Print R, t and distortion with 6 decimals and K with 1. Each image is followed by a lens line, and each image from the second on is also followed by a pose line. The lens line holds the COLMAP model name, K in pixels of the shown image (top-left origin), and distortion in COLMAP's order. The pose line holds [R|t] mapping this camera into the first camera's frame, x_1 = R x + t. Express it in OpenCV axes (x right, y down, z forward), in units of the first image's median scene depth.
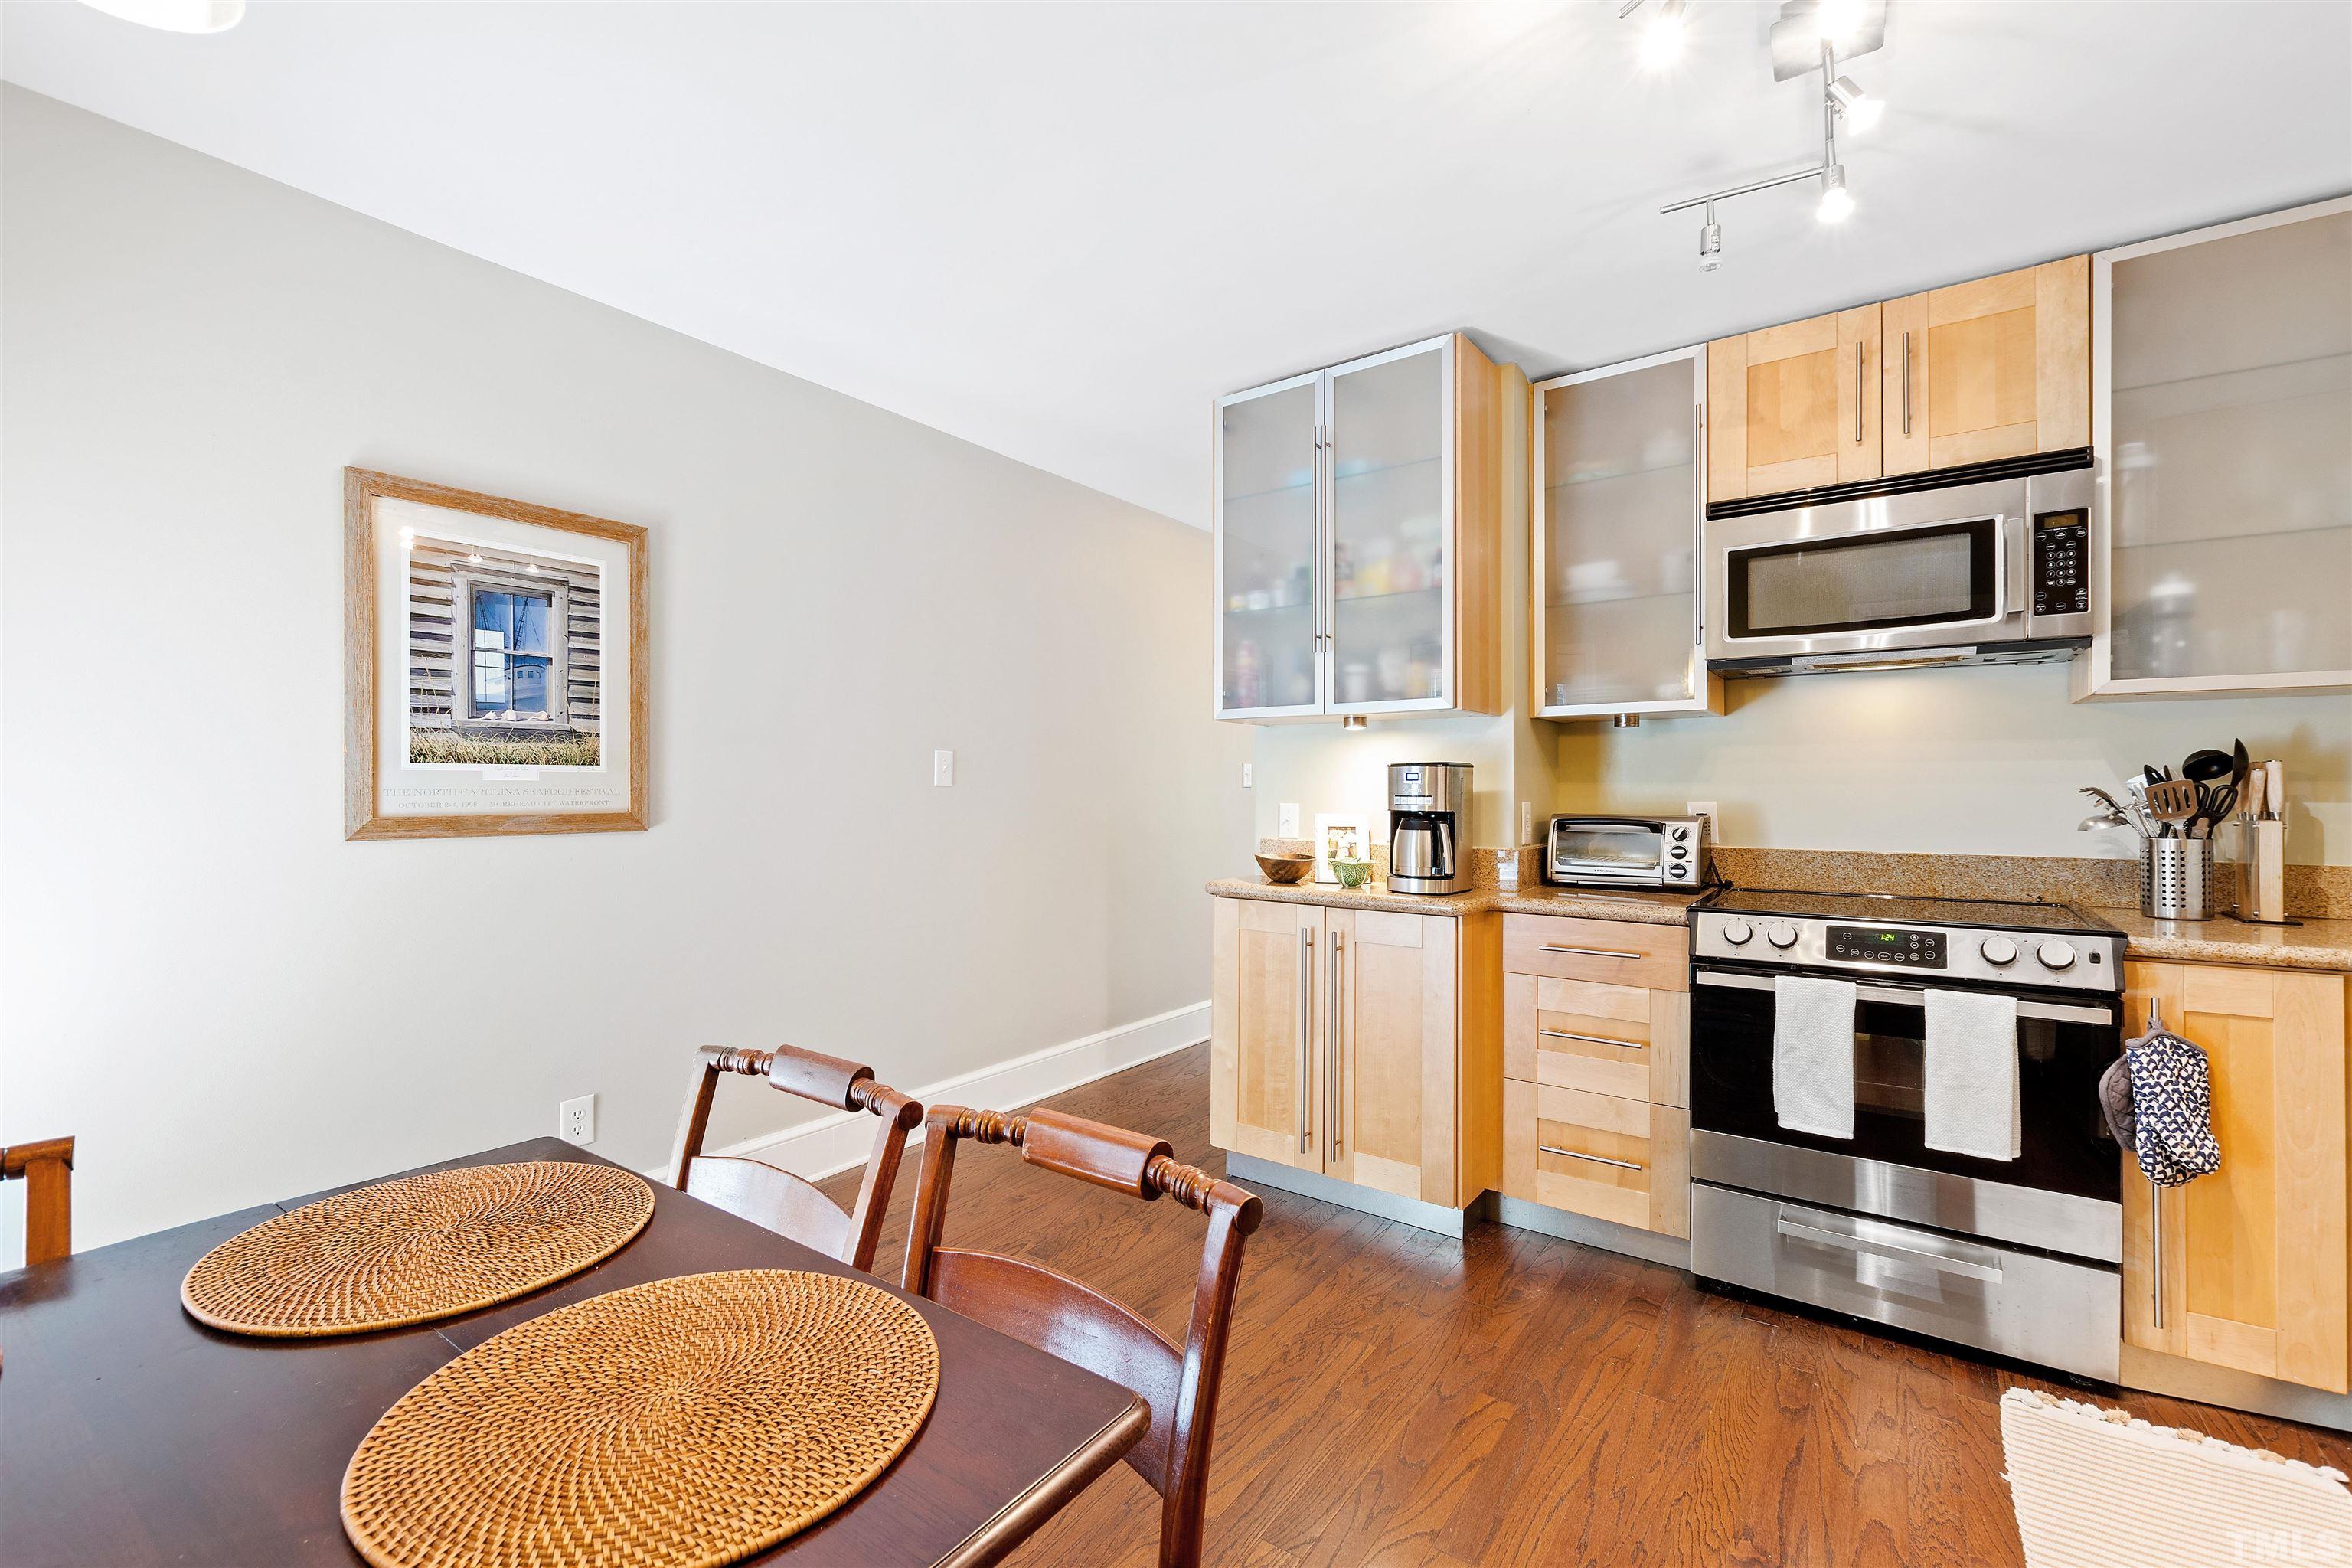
lens RADIAL K [[1012.9, 0, 1168.2], [0, 1012.9, 780.2], [0, 0, 1]] dist [0.002925, -0.002851]
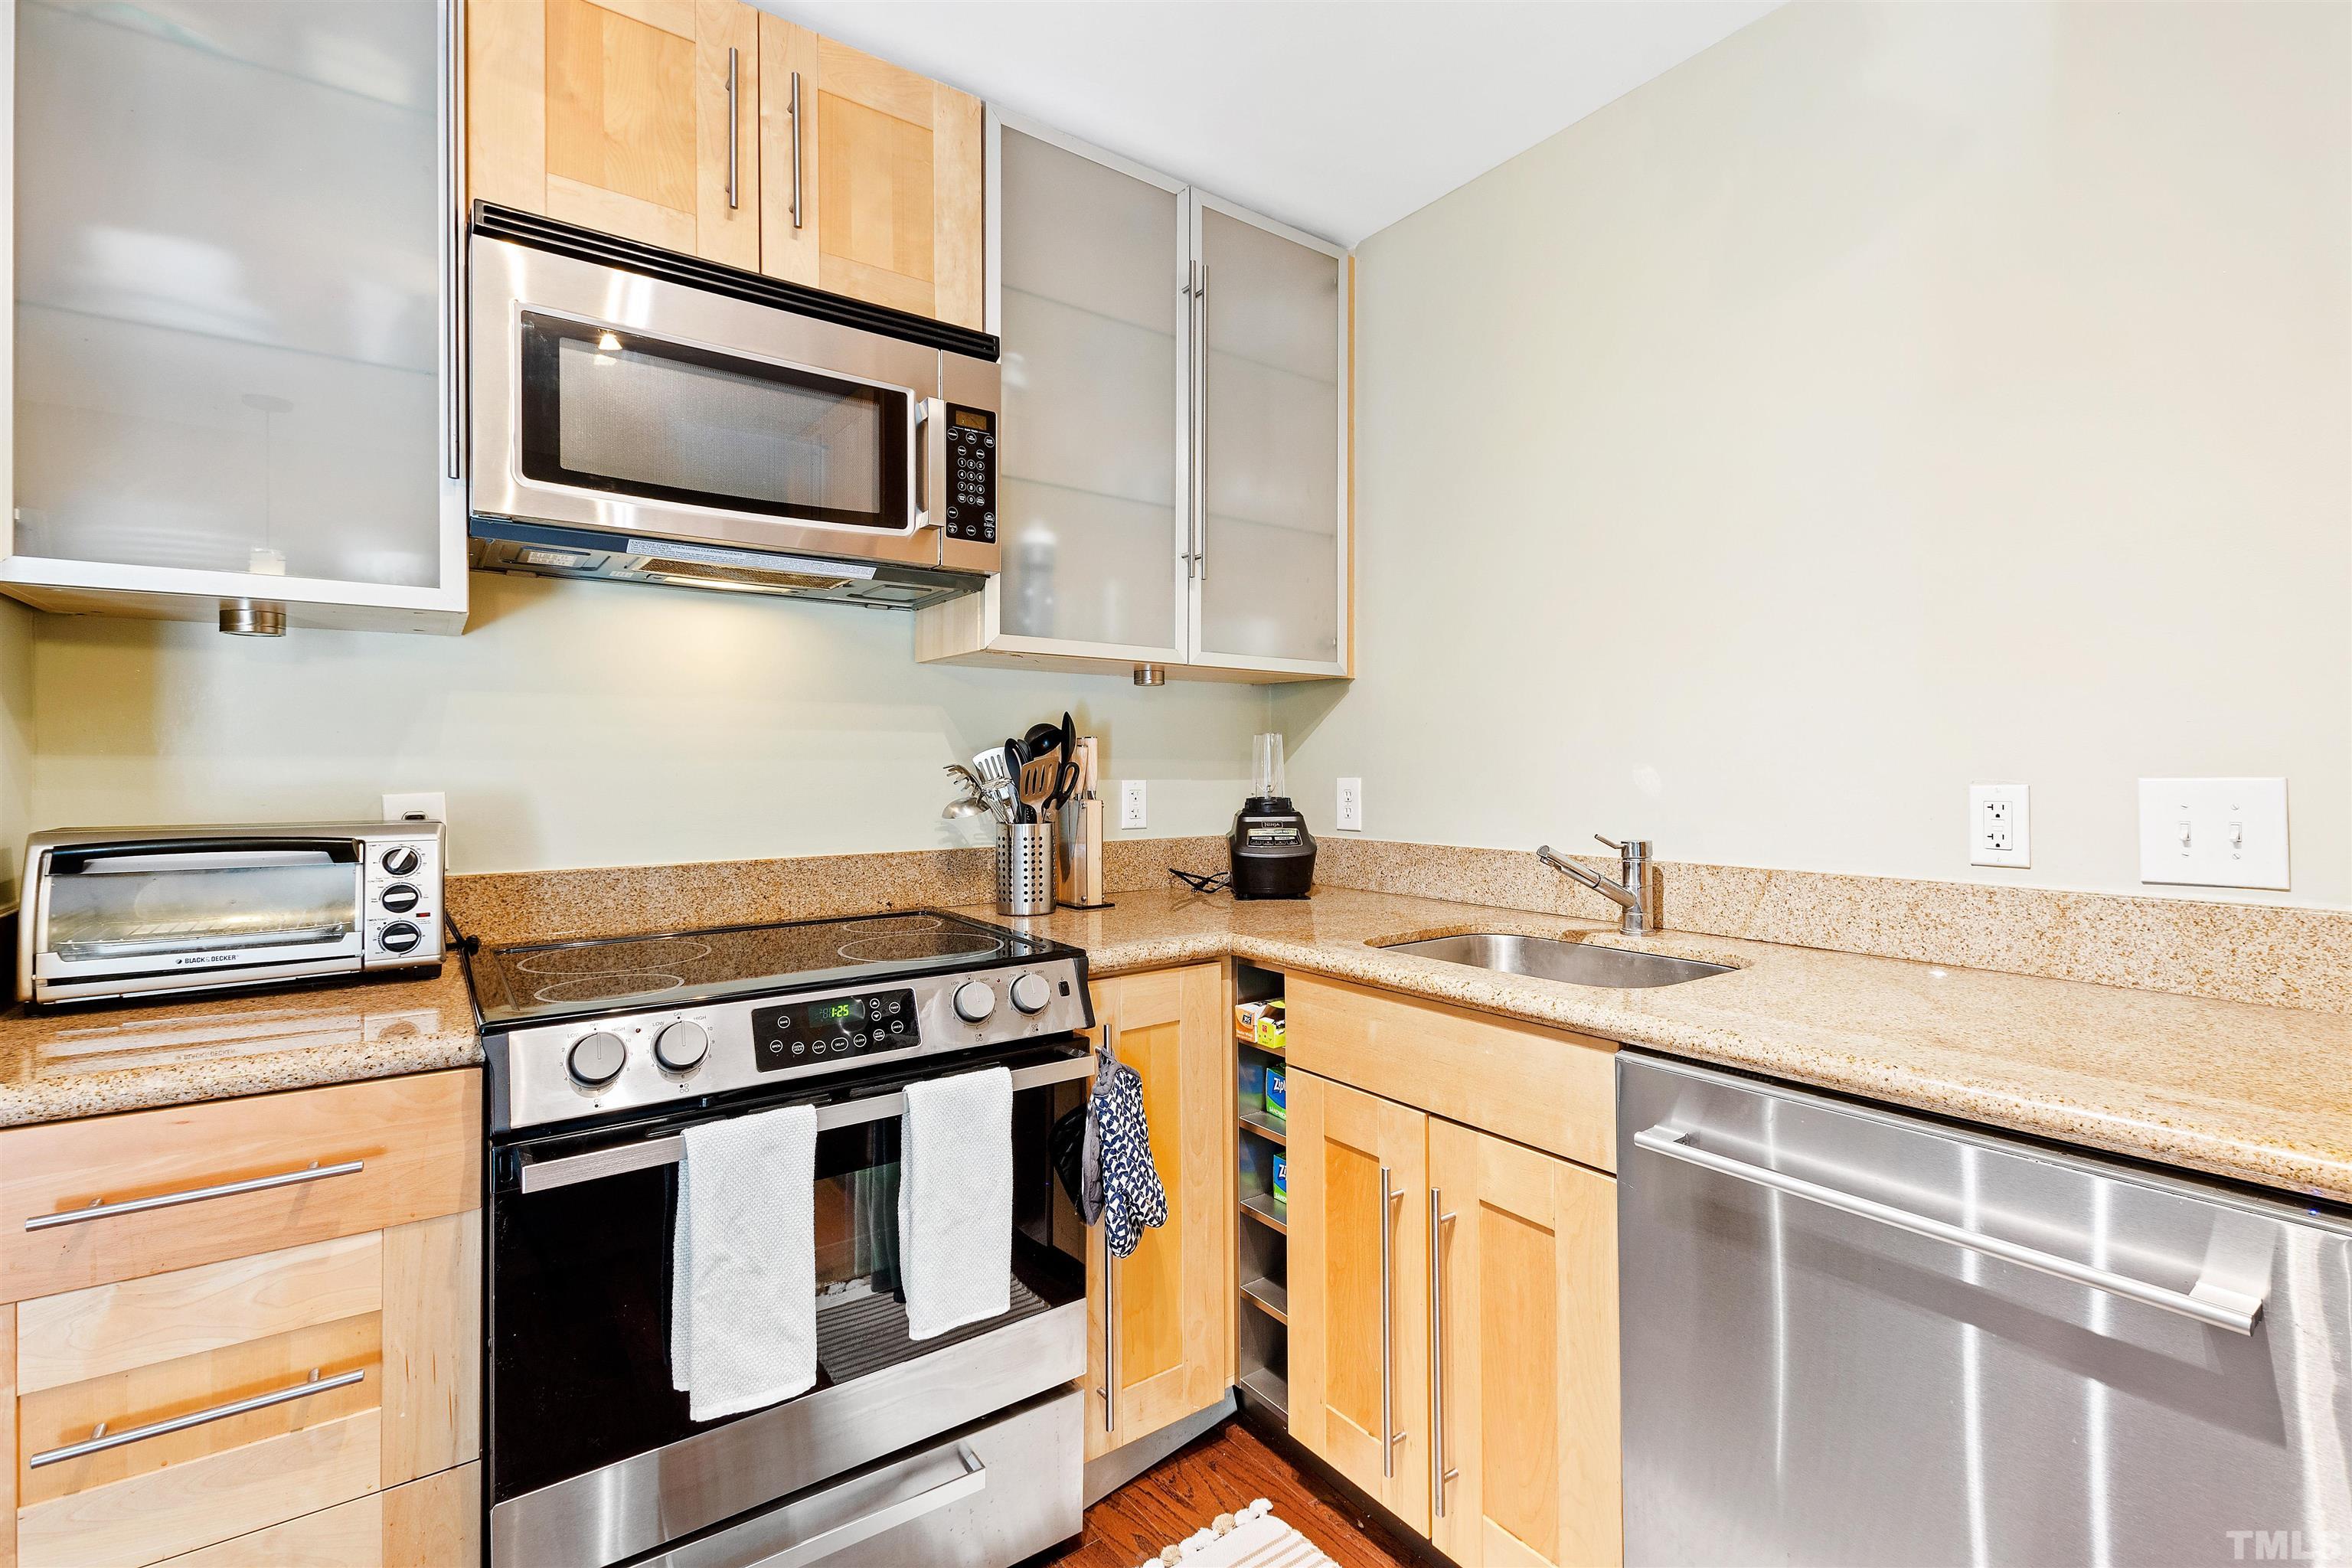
lens RADIAL K [[1035.0, 0, 1177.7], [0, 1035.0, 766.0], [0, 0, 1]] dist [0.001749, -0.004308]
pose [[0.297383, -0.001489, 0.954757, 0.170971], [-0.007036, 0.999968, 0.003751, 0.003573], [-0.954732, -0.007833, 0.297363, 0.603210]]
